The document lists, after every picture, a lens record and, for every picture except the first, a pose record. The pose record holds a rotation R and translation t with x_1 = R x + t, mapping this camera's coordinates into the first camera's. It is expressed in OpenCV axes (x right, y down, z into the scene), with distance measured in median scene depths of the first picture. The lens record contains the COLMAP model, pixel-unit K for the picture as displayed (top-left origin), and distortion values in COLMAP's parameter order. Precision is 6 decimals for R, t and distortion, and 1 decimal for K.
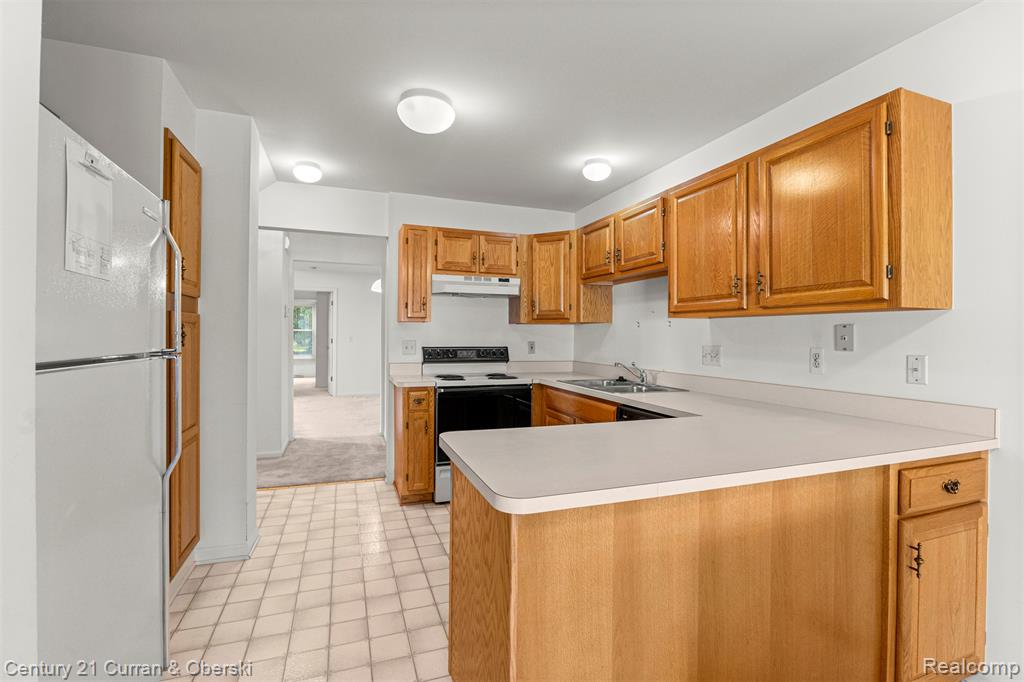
lens RADIAL K [[472.9, 0, 509.9], [0, 472.9, 336.6], [0, 0, 1]] dist [0.001905, 0.000116]
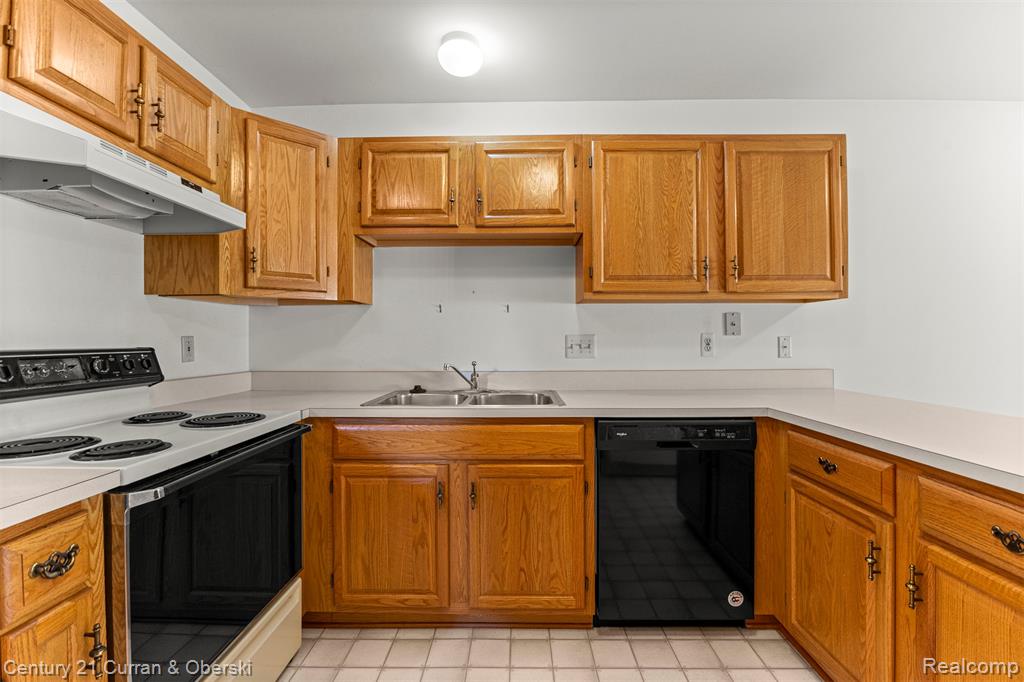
lens RADIAL K [[444.7, 0, 512.0], [0, 444.7, 335.8], [0, 0, 1]] dist [-0.011269, 0.002155]
pose [[0.354718, -0.001255, 0.934973, -0.389162], [0.008340, 0.999964, -0.001821, 0.021657], [-0.934936, 0.008443, 0.354715, 0.833628]]
